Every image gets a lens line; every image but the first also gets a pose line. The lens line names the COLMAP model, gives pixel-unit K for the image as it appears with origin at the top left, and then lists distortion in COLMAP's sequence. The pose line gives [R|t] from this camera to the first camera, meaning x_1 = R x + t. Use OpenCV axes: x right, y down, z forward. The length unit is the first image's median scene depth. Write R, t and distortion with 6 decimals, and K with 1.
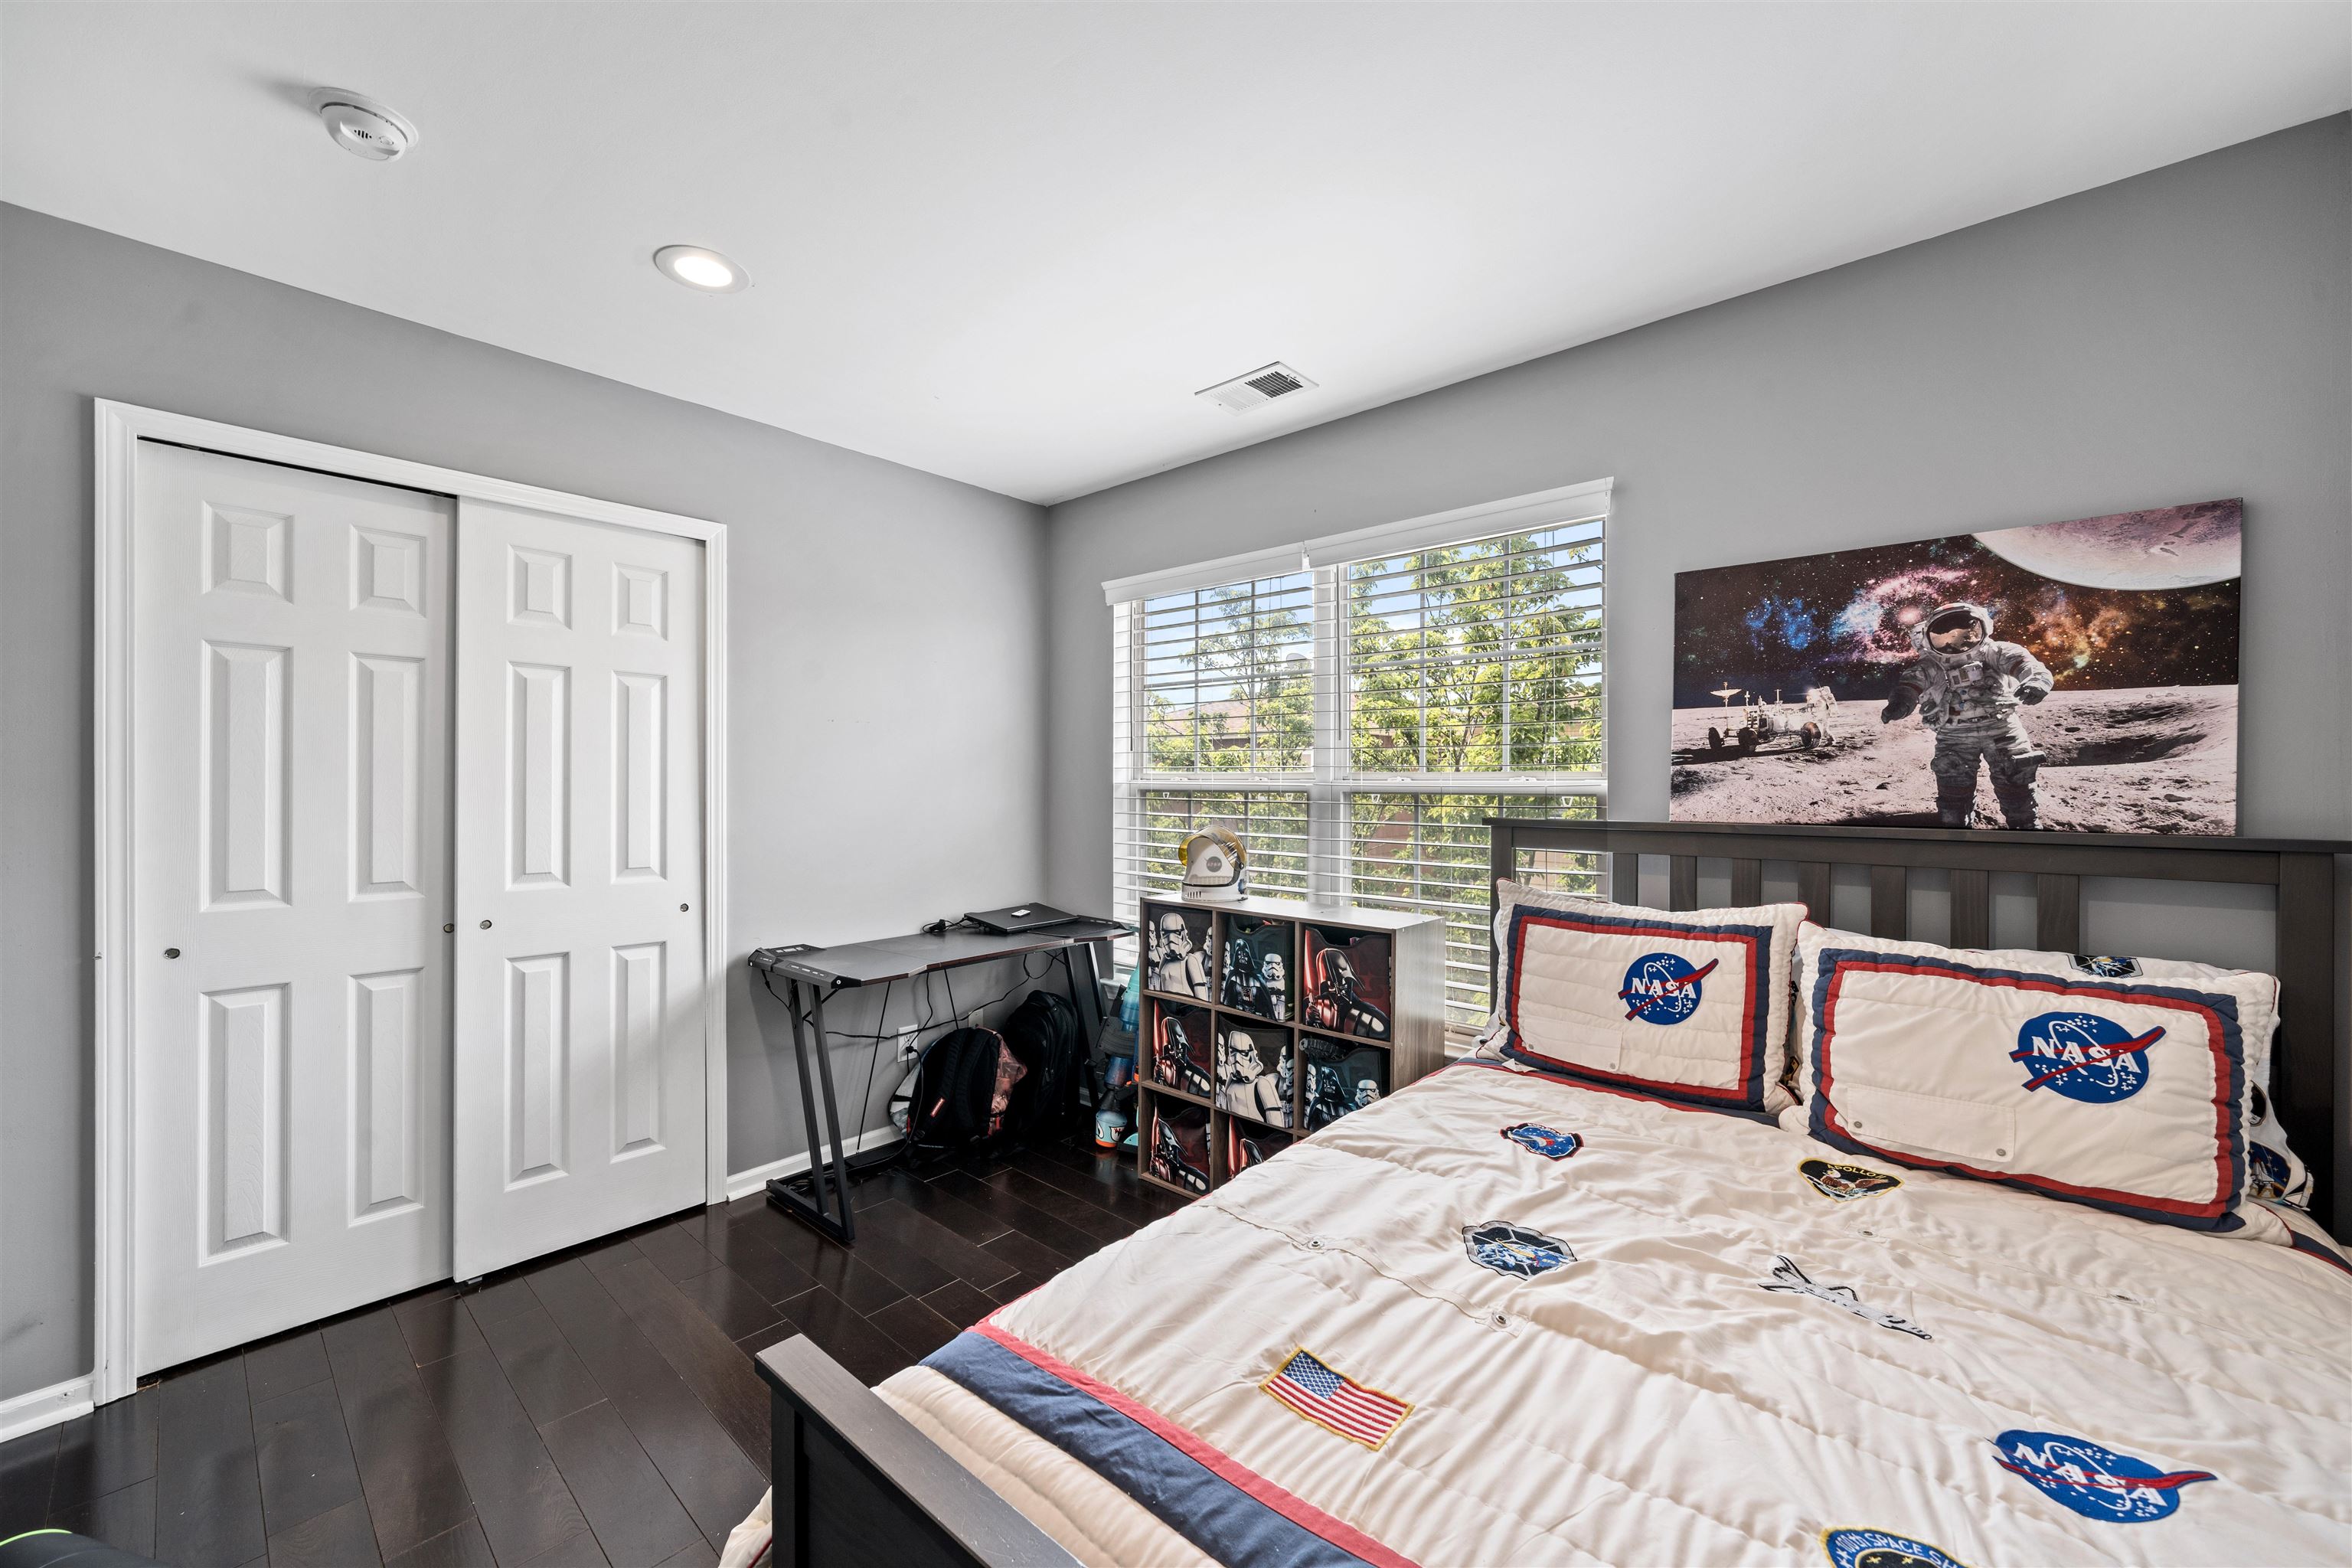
lens RADIAL K [[920.7, 0, 1180.8], [0, 920.7, 786.3], [0, 0, 1]] dist [-0.000967, 0.000086]
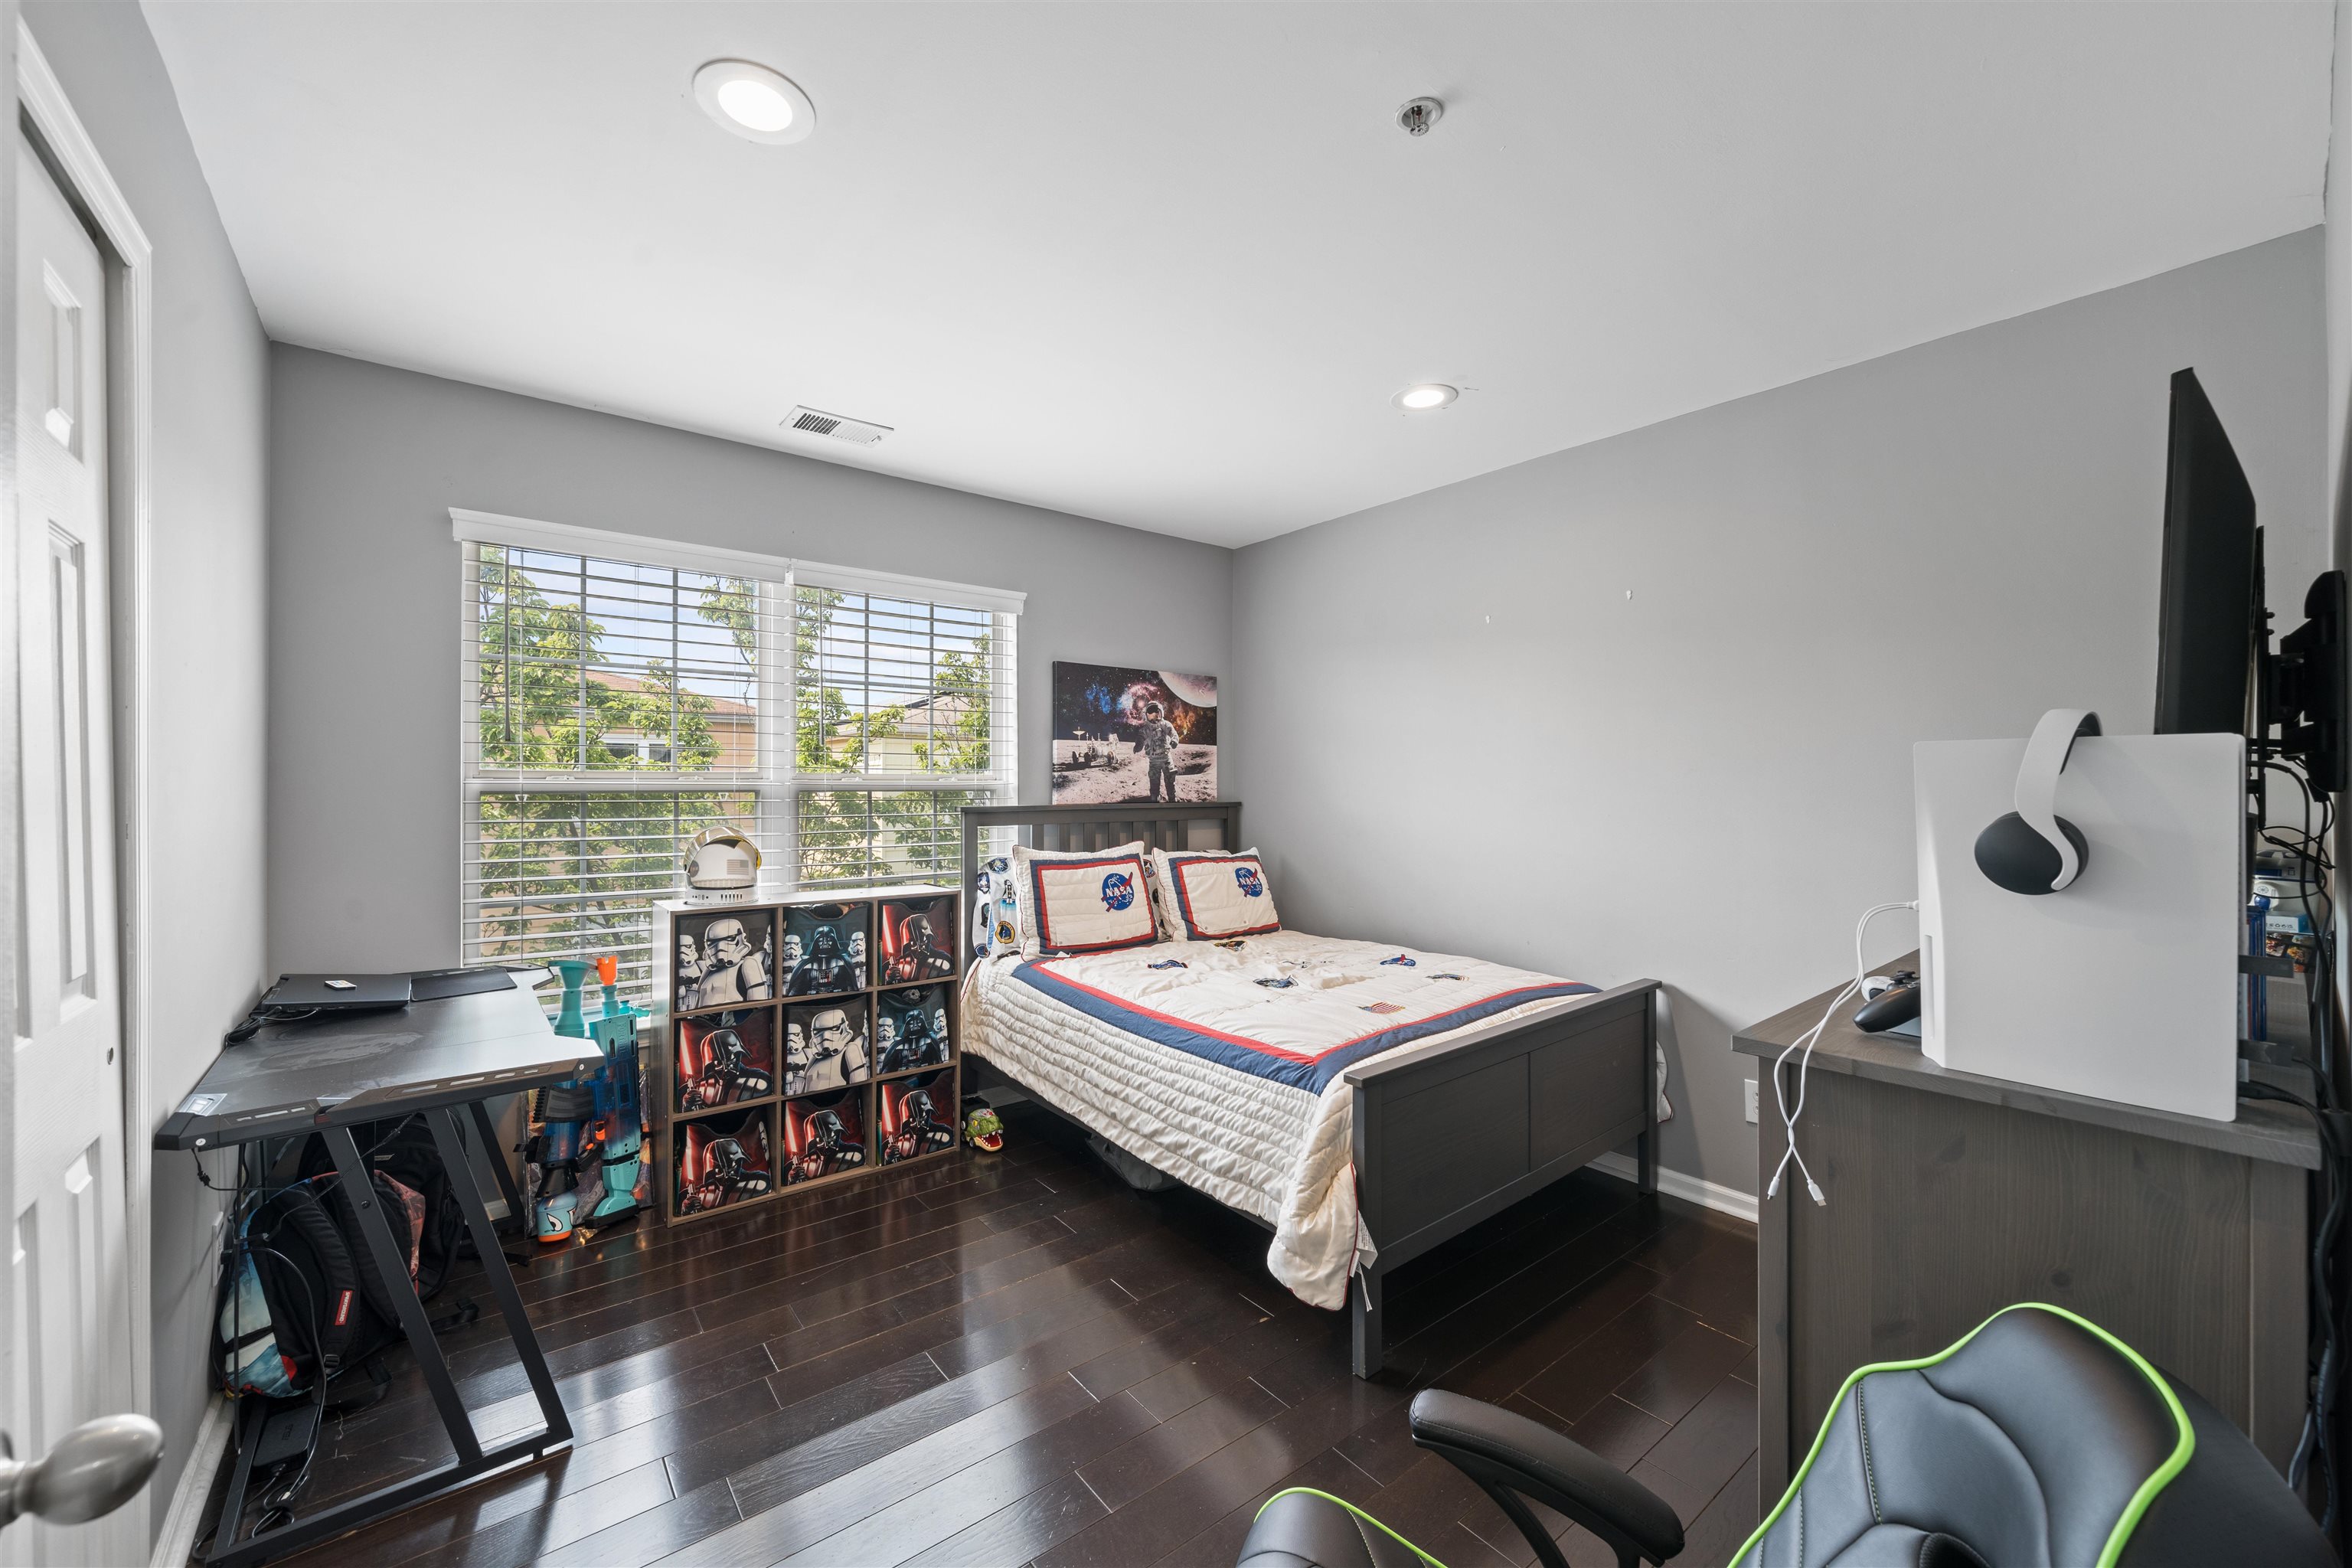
lens RADIAL K [[920.7, 0, 1181.9], [0, 920.7, 786.7], [0, 0, 1]] dist [-0.000967, 0.000086]
pose [[0.152571, -0.005219, 0.988279, -1.208896], [0.004413, 0.999980, 0.004599, -0.002330], [-0.988283, 0.003660, 0.152591, 0.535269]]
